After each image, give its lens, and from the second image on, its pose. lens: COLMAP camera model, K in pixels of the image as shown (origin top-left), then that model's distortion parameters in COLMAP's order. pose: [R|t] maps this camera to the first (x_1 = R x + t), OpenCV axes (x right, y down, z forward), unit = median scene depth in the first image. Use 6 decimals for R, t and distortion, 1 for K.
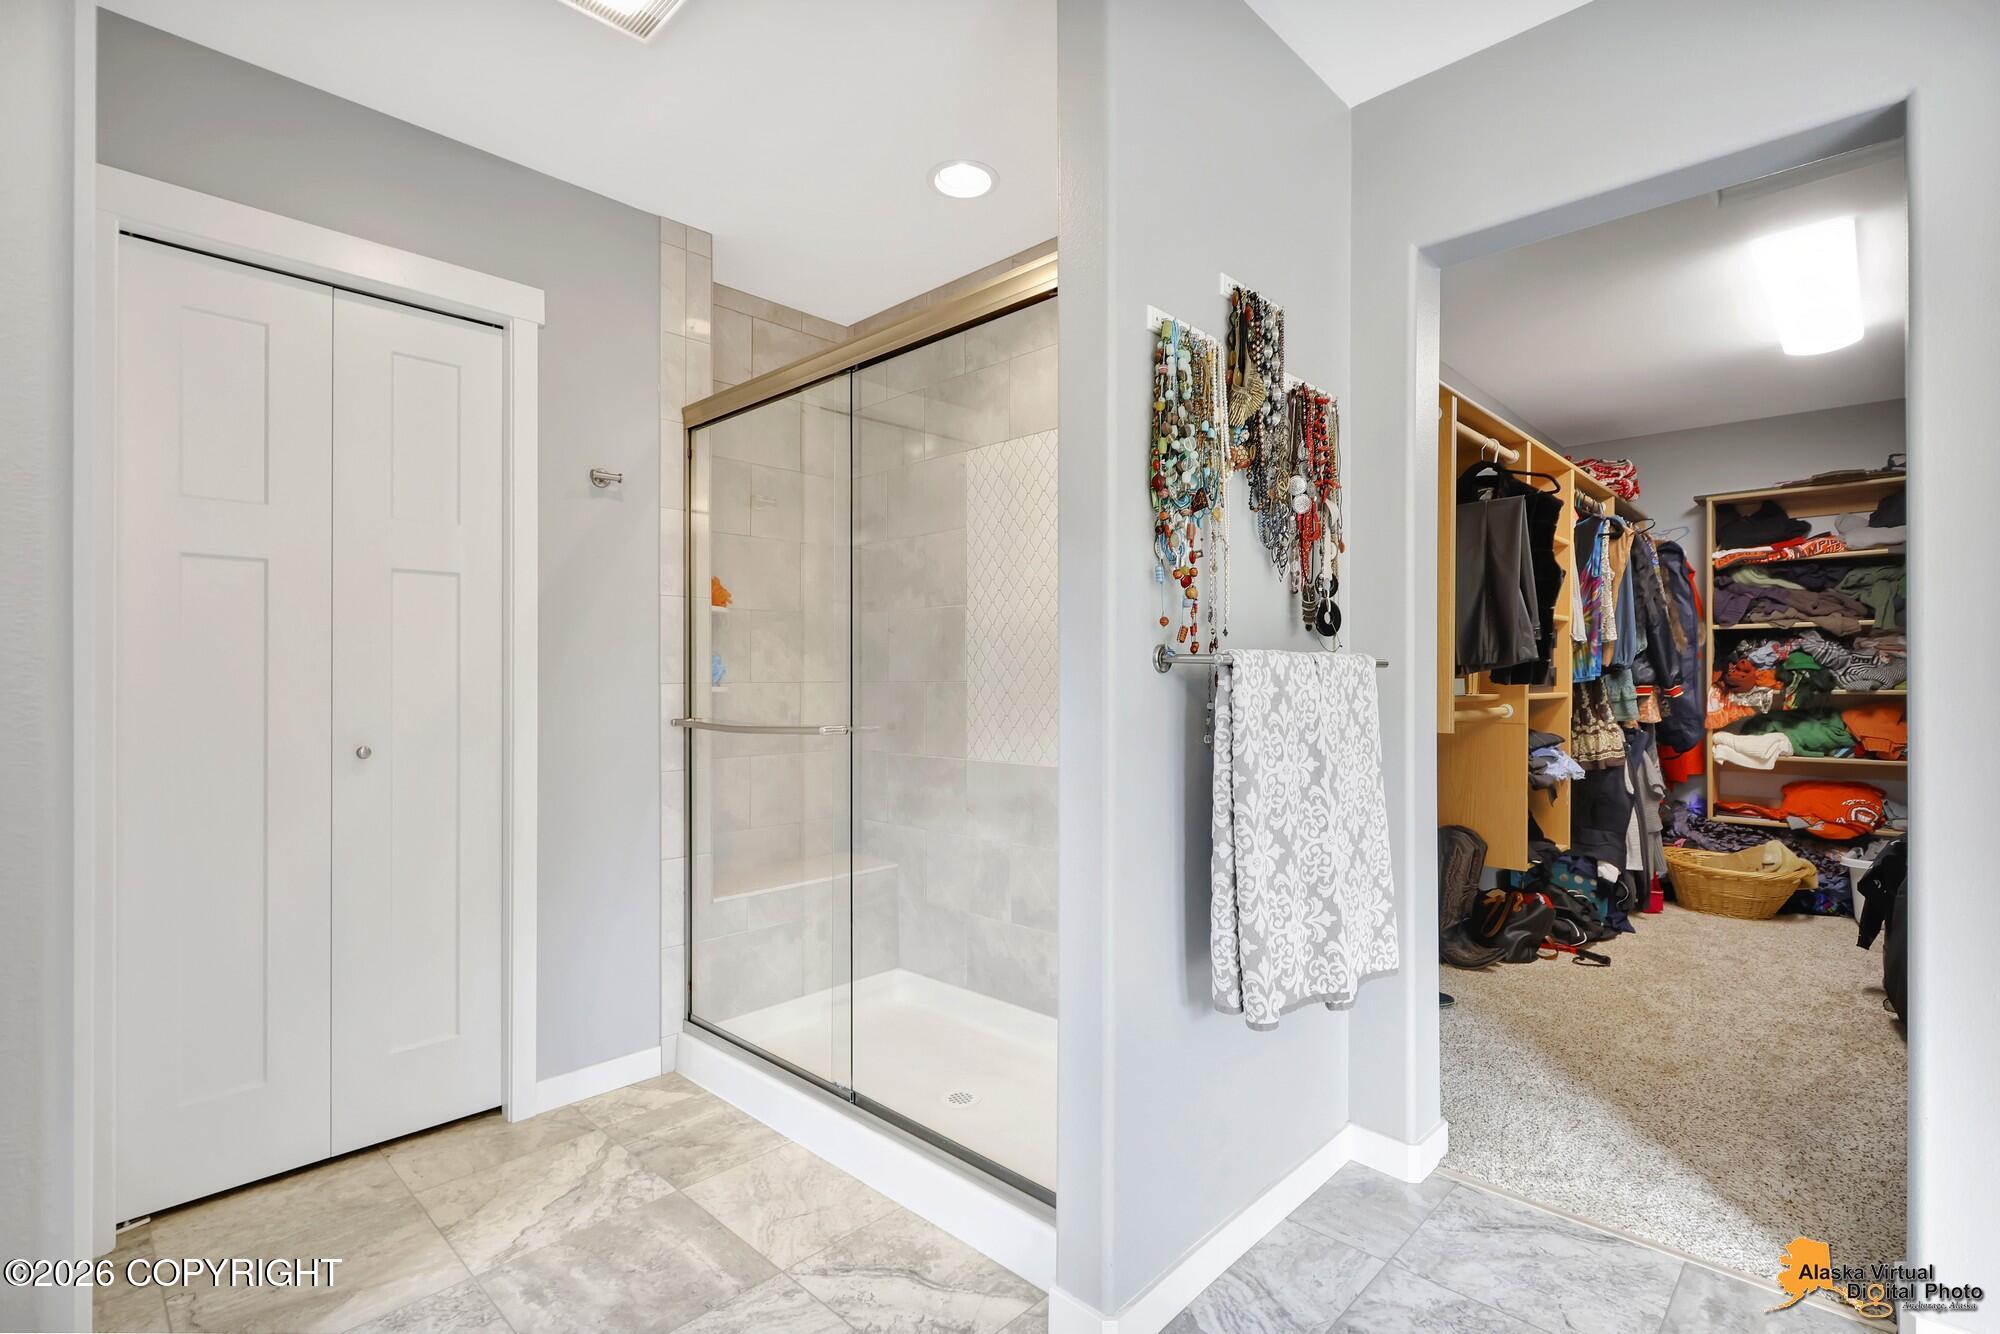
lens RADIAL K [[971.5, 0, 993.5], [0, 971.5, 651.1], [0, 0, 1]] dist [0.001365, -0.000169]
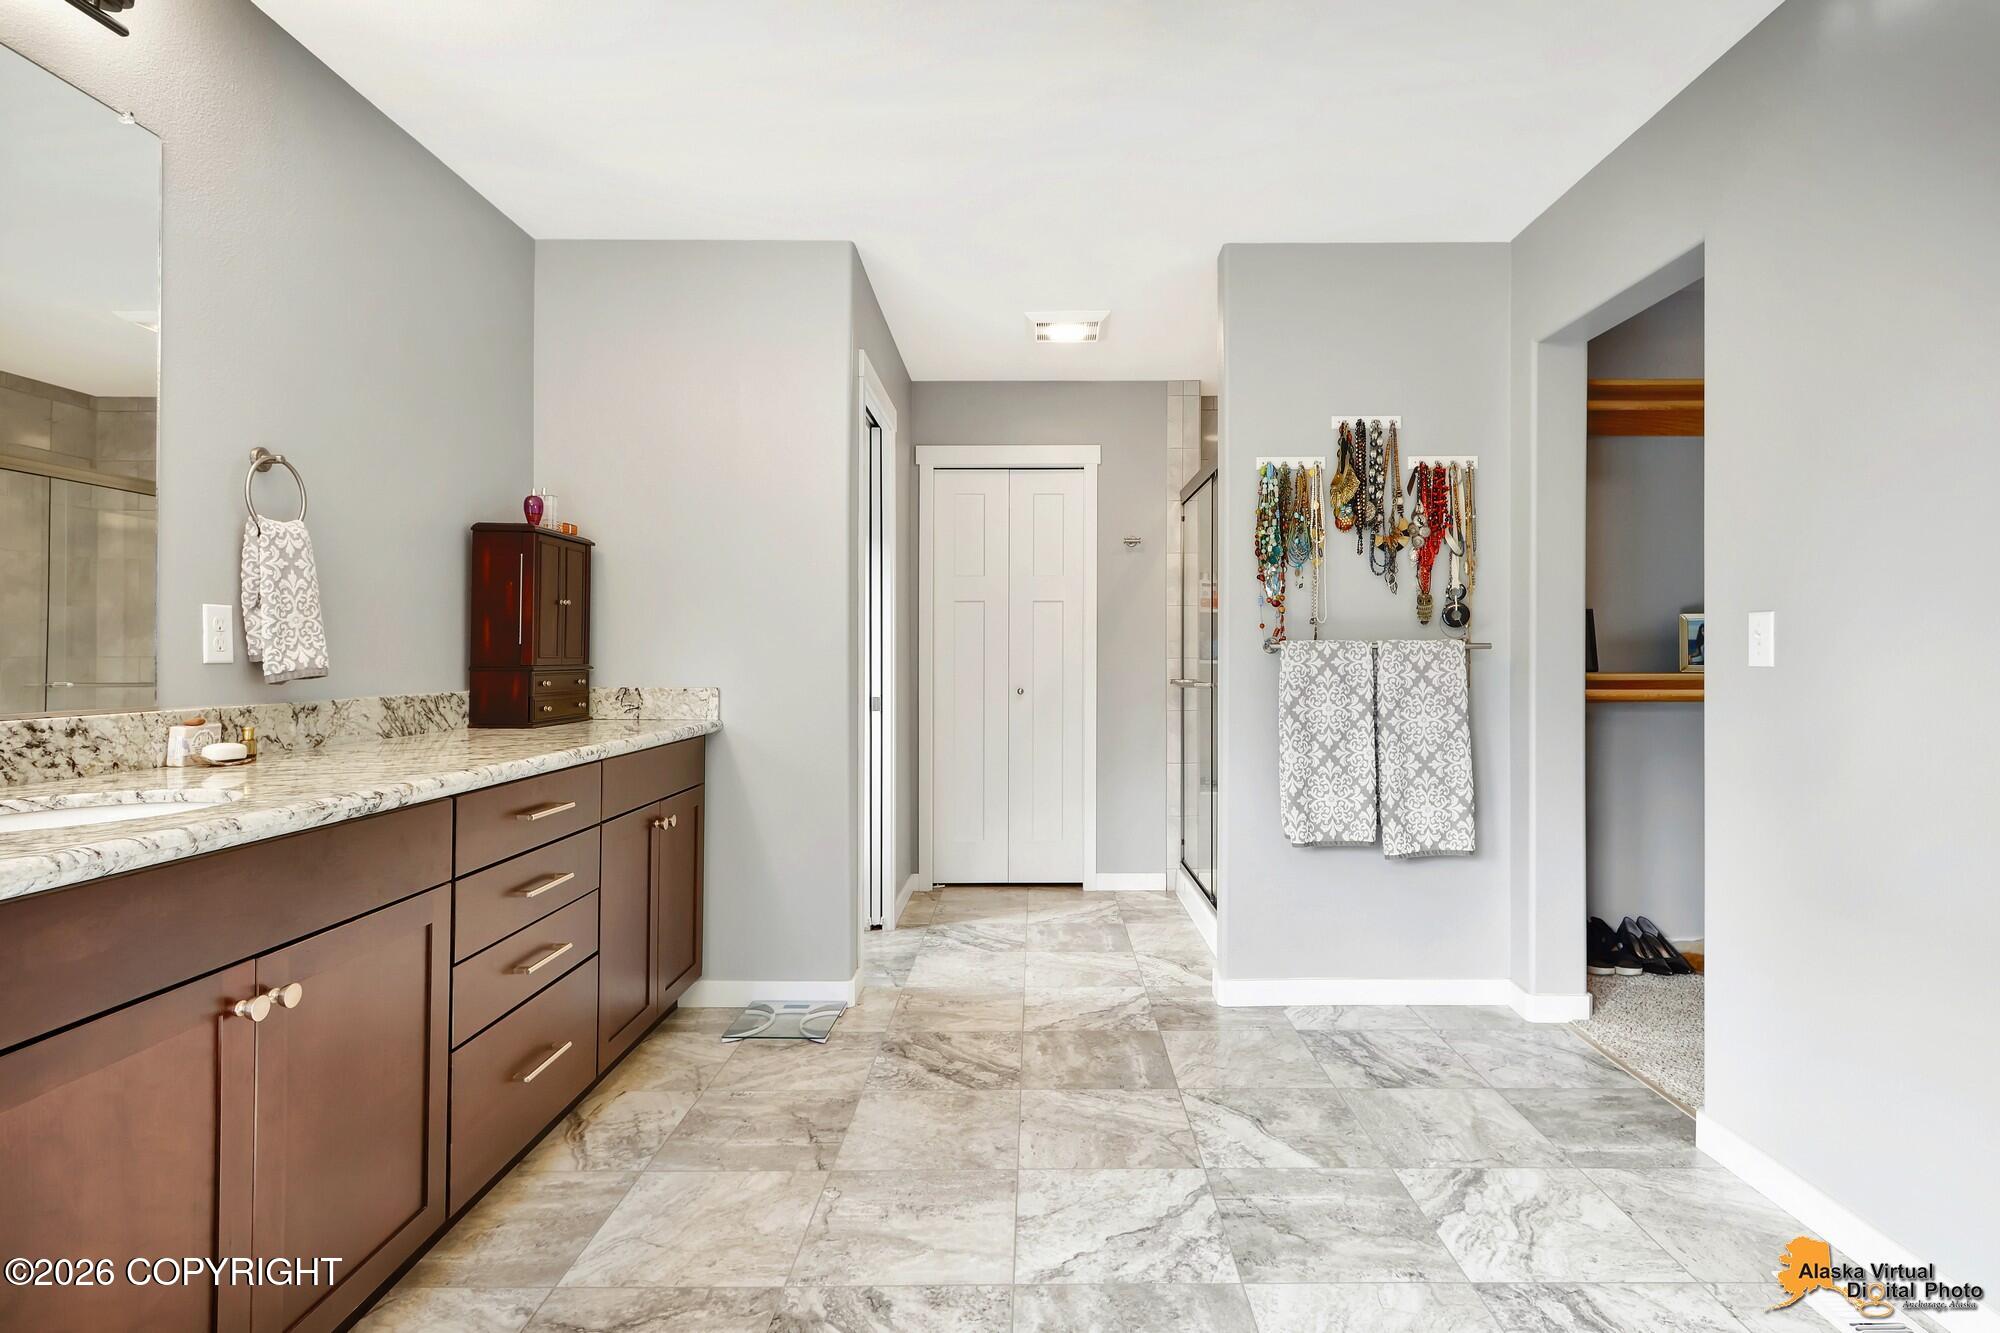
lens RADIAL K [[971.5, 0, 993.5], [0, 971.5, 650.6], [0, 0, 1]] dist [0.001365, -0.000169]
pose [[0.680265, -0.003235, -0.732959, 0.891321], [0.015147, 0.999839, 0.009645, -0.007033], [0.732810, -0.017663, 0.680204, -0.475447]]
